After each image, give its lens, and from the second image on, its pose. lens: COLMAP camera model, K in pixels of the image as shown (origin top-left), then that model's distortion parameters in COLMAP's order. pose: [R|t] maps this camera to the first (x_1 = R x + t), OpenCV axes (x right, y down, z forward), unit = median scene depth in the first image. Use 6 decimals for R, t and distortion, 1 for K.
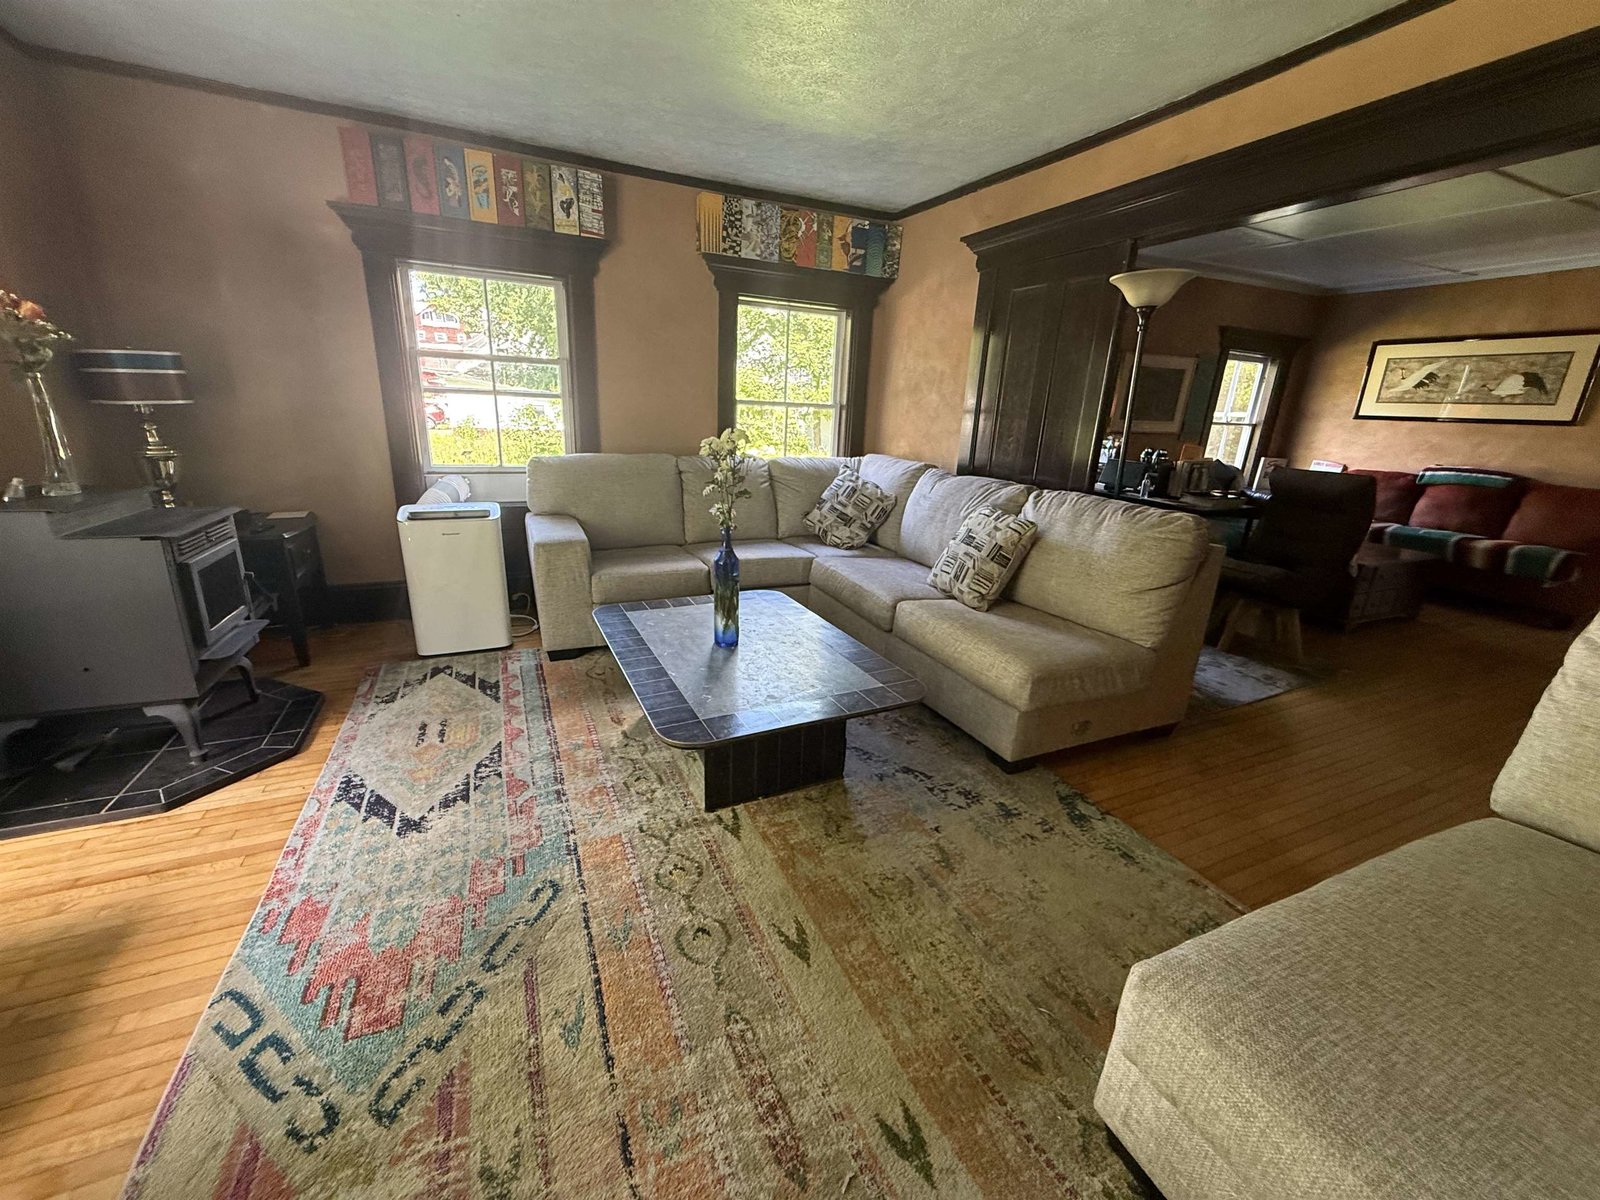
lens RADIAL K [[641.2, 0, 797.9], [0, 641.2, 602.3], [0, 0, 1]] dist [-0.001746, -0.000084]
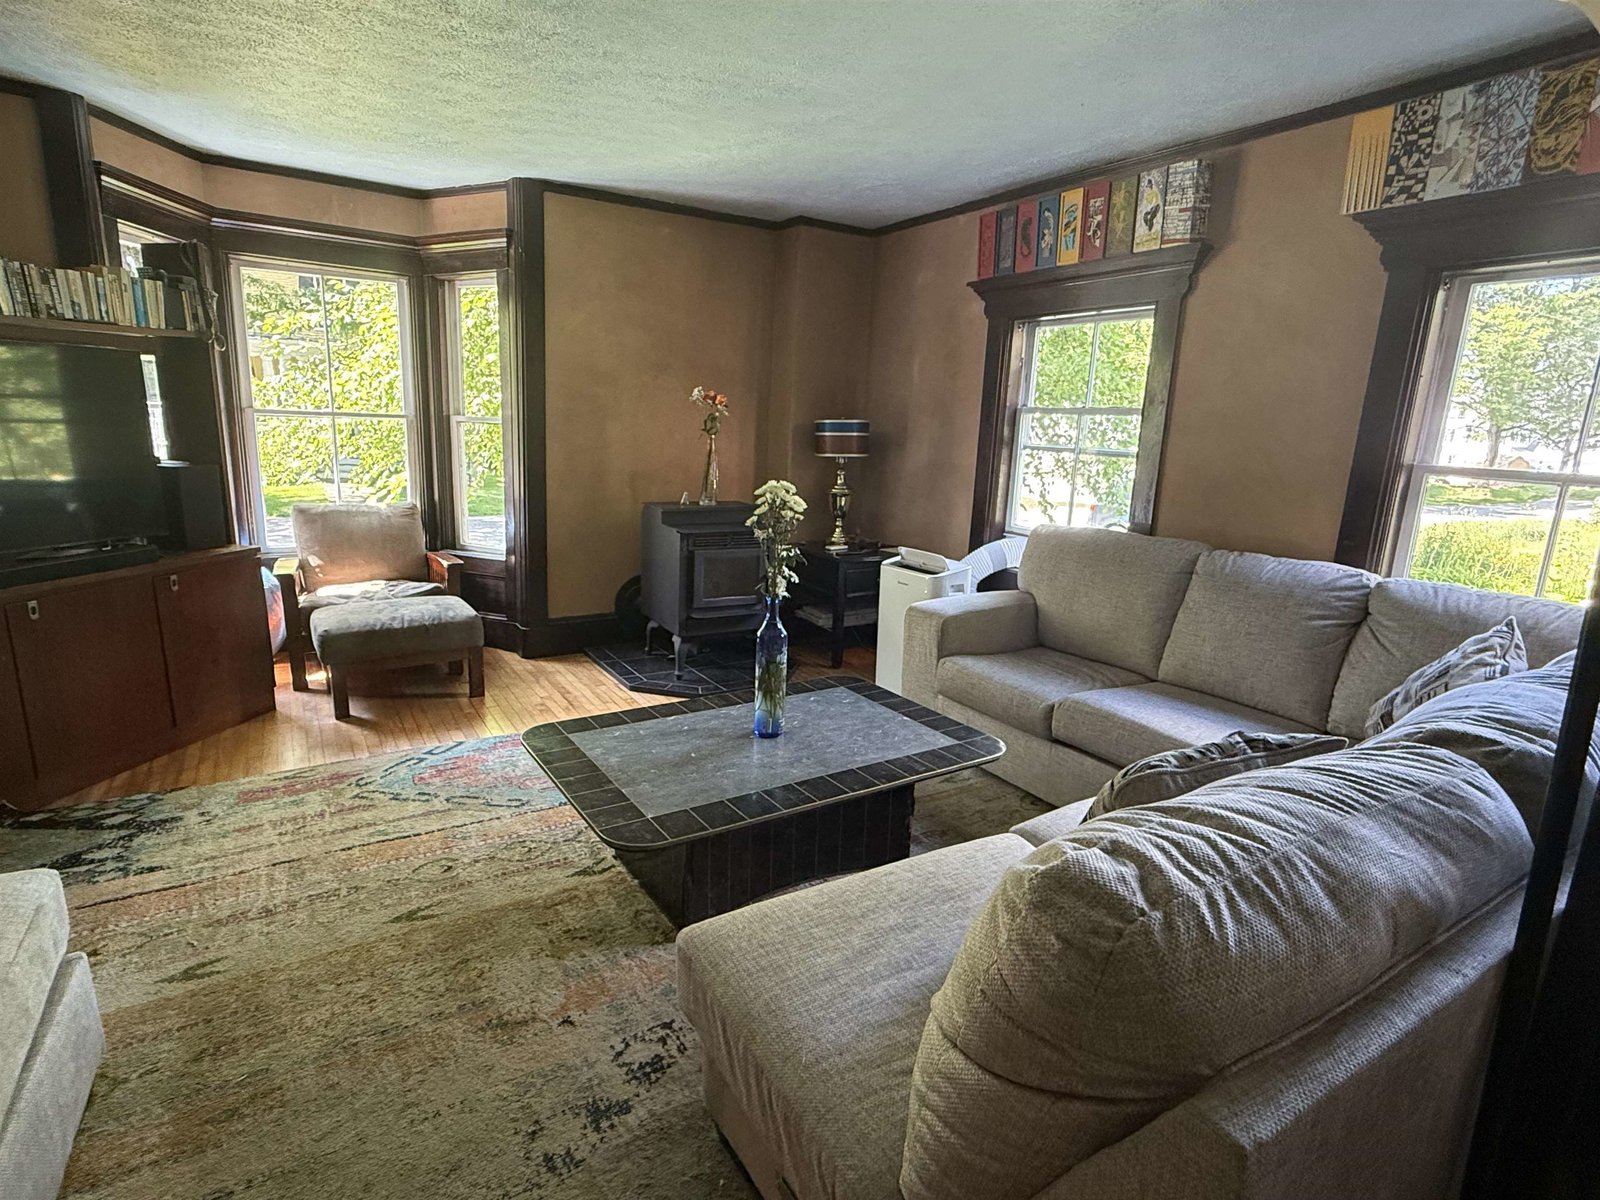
lens RADIAL K [[823.9, 0, 798.9], [0, 823.9, 604.0], [0, 0, 1]] dist [0.000500, -0.001444]
pose [[0.123992, 0.177427, -0.976292, 0.674610], [-0.321265, 0.938068, 0.129678, -0.181647], [0.938837, 0.297569, 0.173314, 0.598151]]
